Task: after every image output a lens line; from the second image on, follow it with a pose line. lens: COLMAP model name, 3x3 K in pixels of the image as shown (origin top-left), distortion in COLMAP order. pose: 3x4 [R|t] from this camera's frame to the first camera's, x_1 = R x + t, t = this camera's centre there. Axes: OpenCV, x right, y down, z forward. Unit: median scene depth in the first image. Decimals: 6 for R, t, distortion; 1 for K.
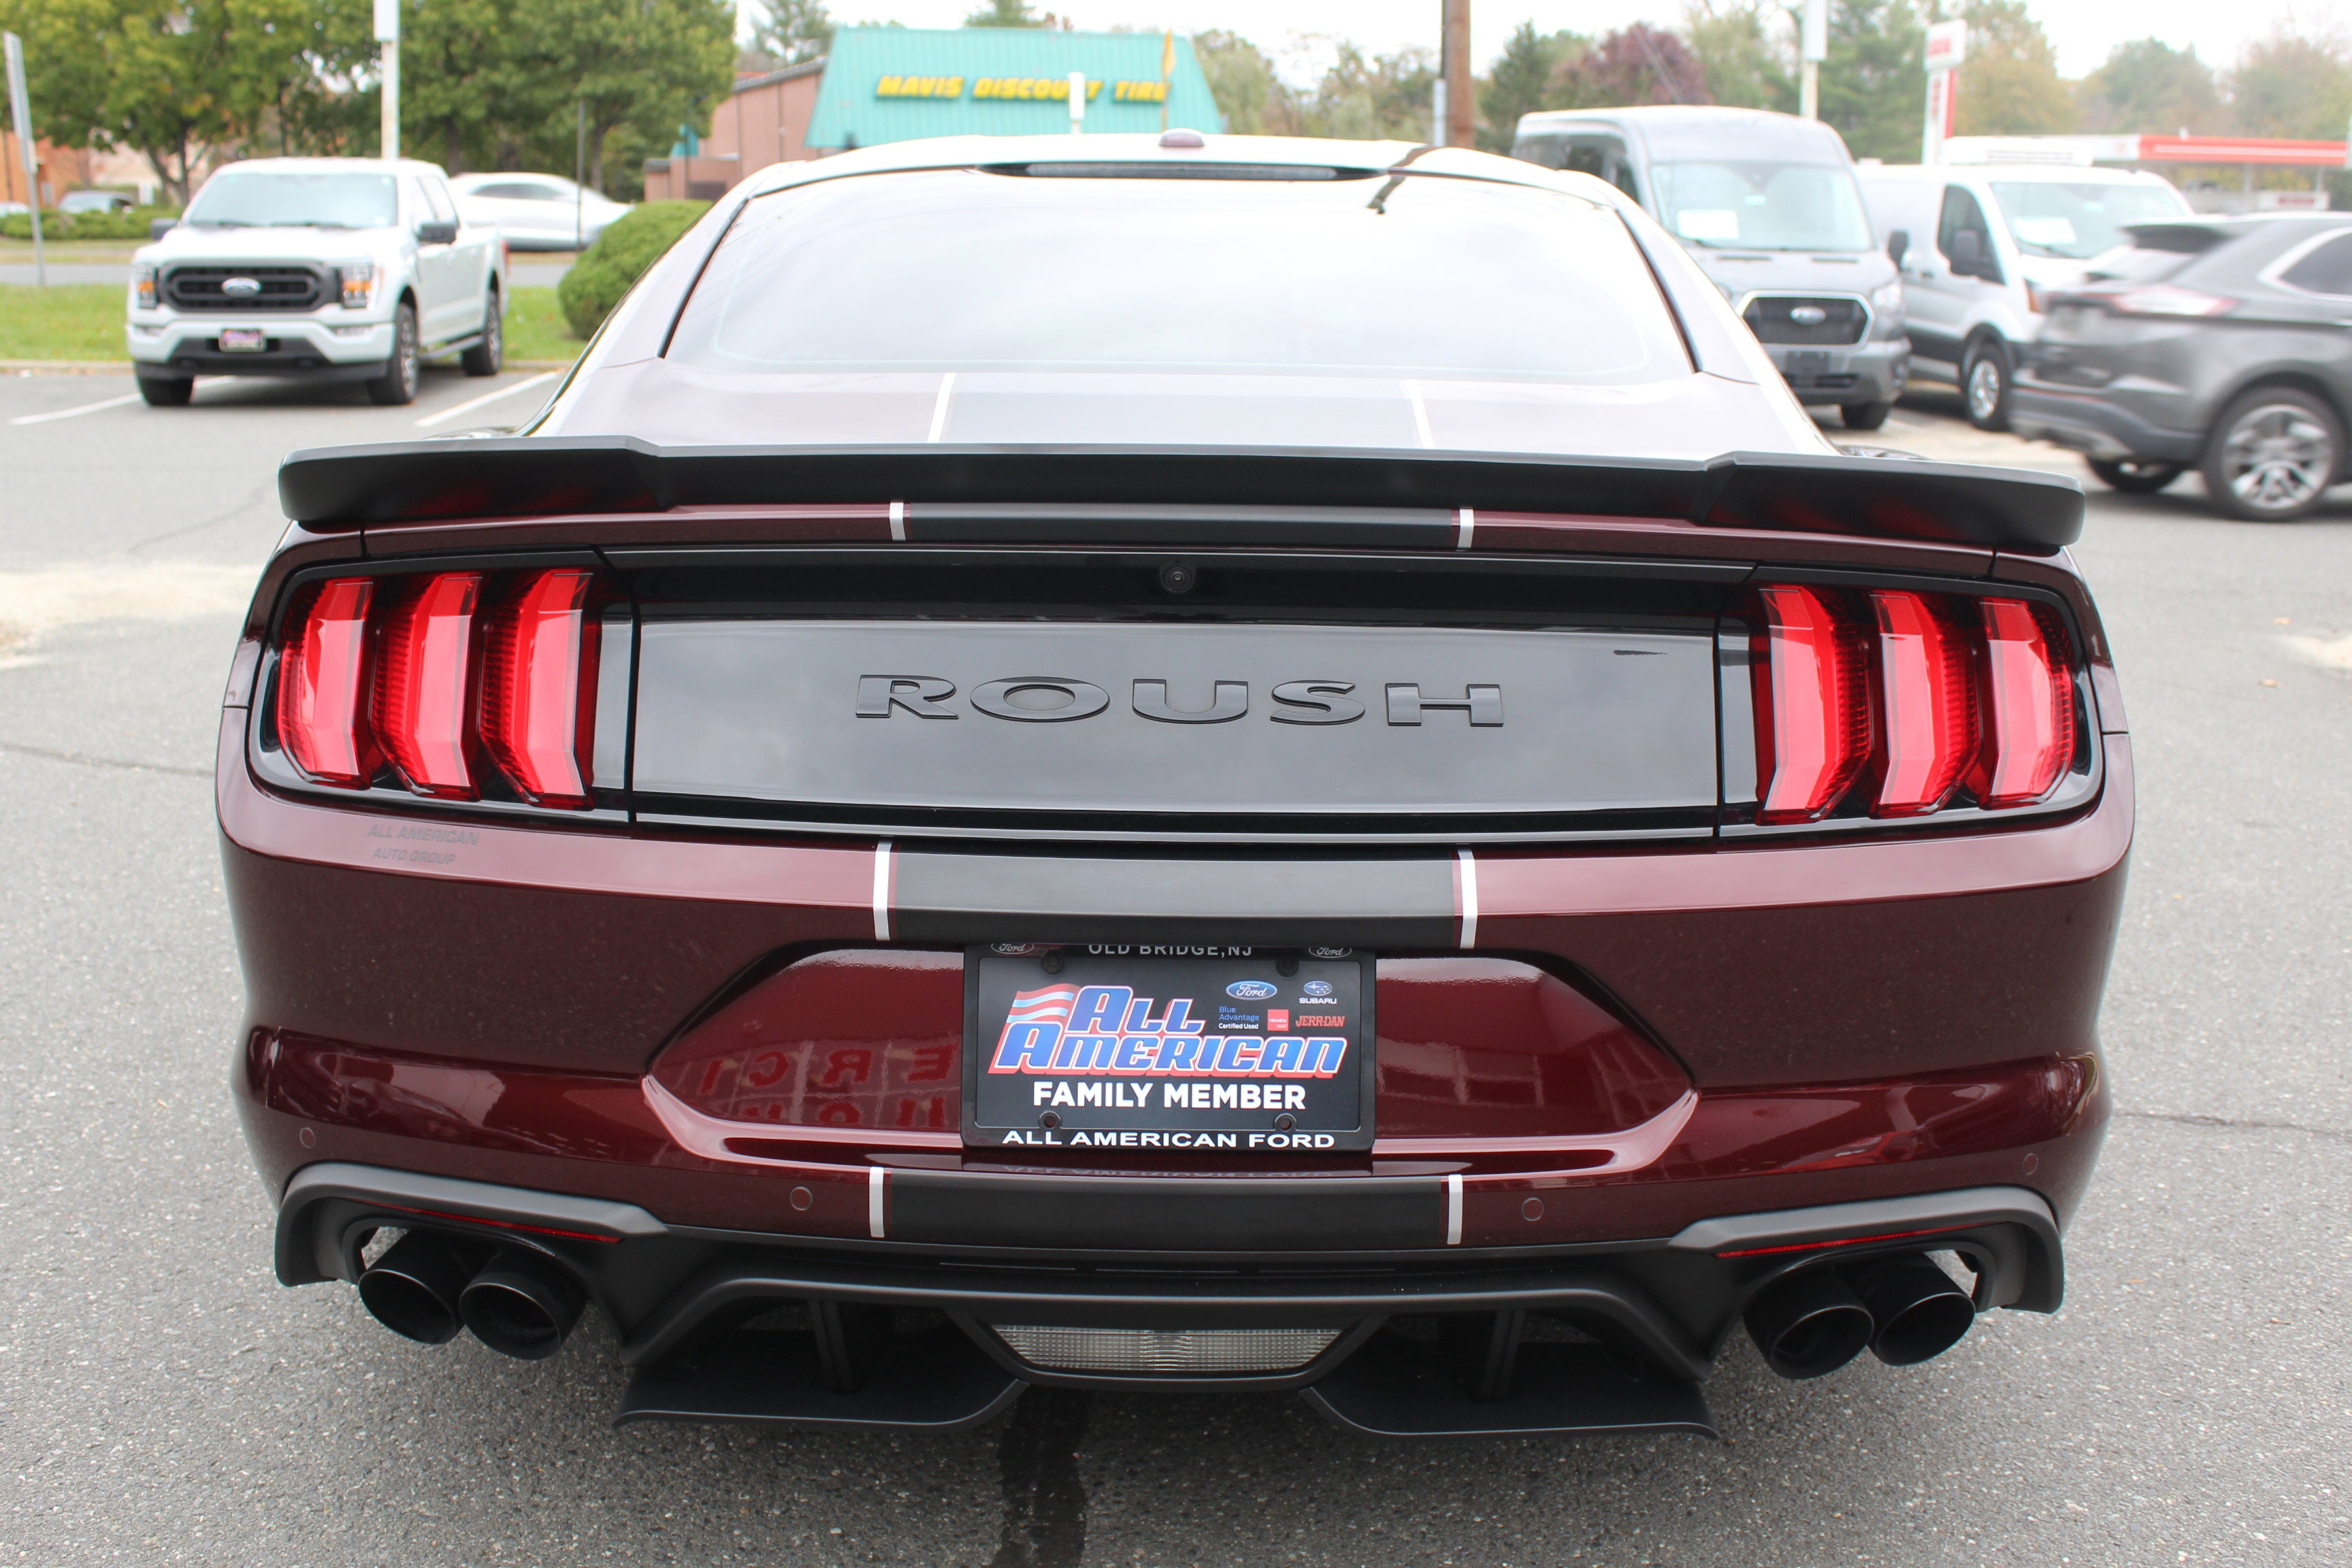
lens RADIAL K [[2666.0, 0, 1173.7], [0, 2666.0, 633.3], [0, 0, 1]] dist [-0.170968, 0.216158]
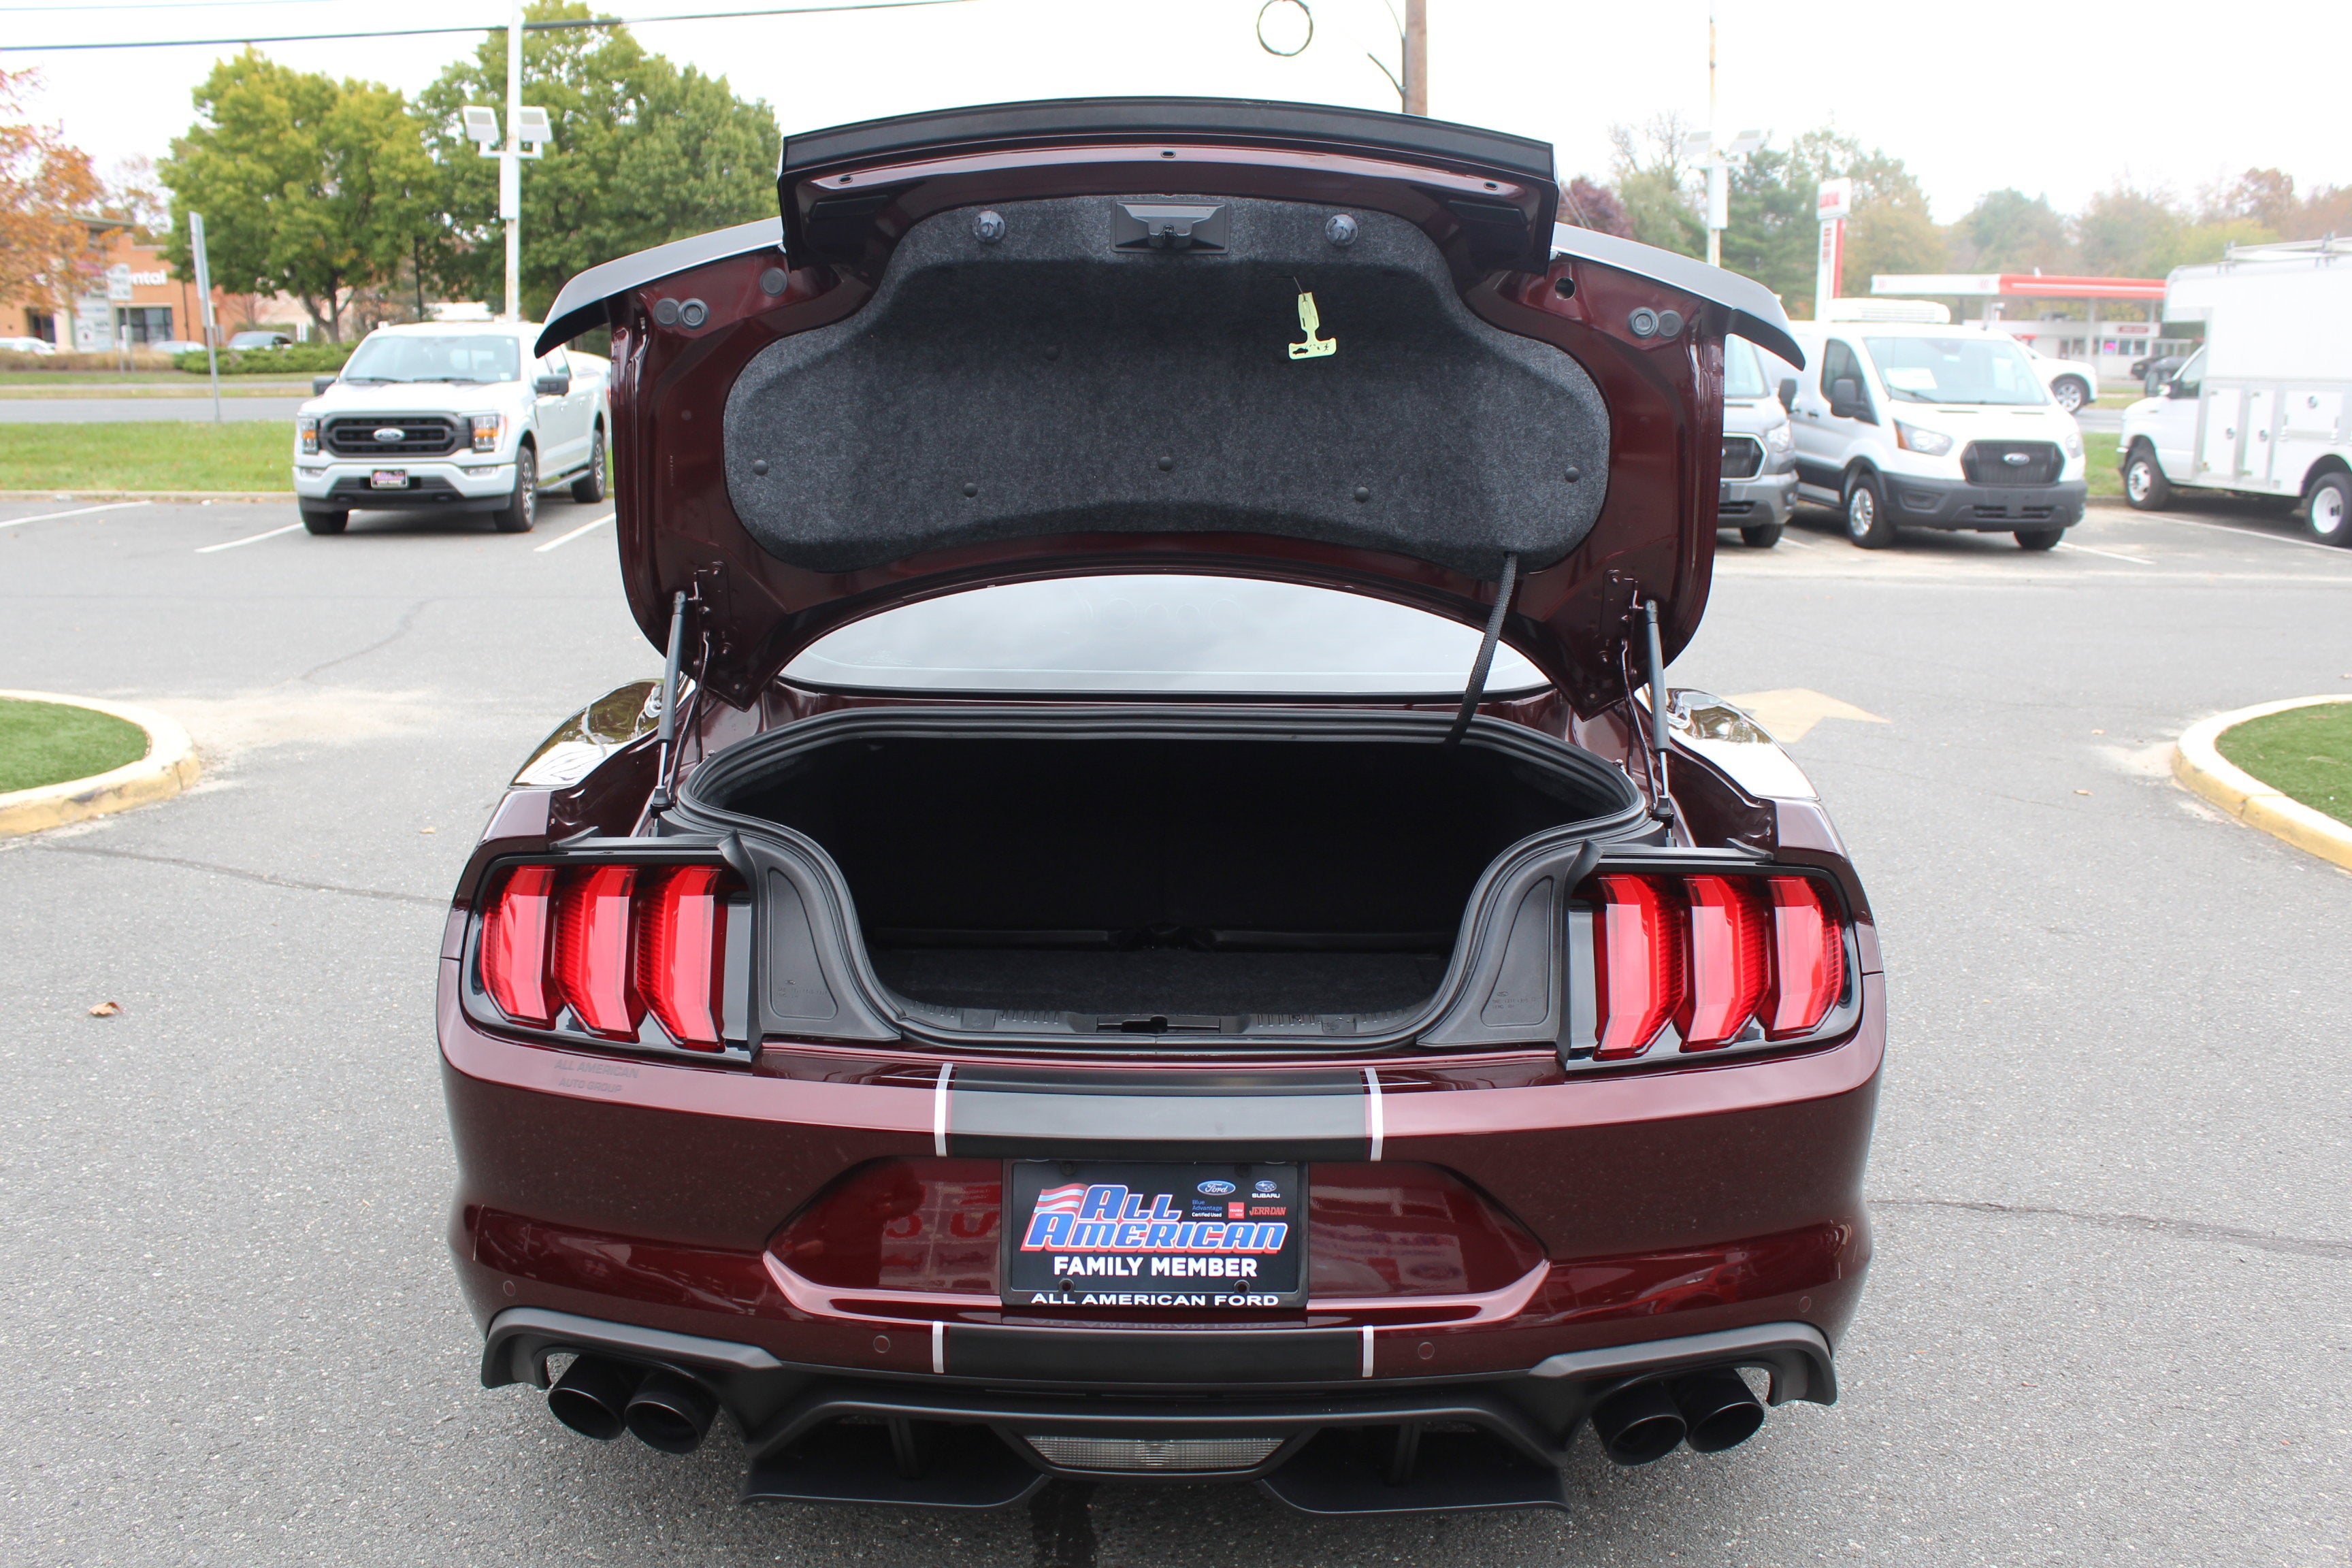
lens RADIAL K [[2336.8, 0, 1179.1], [0, 2336.8, 602.3], [0, 0, 1]] dist [-0.187961, 0.176123]
pose [[0.999991, -0.004027, -0.001060, 0.007605], [0.003997, 0.999622, -0.027200, -0.076677], [0.001169, 0.027195, 0.999629, -0.102880]]
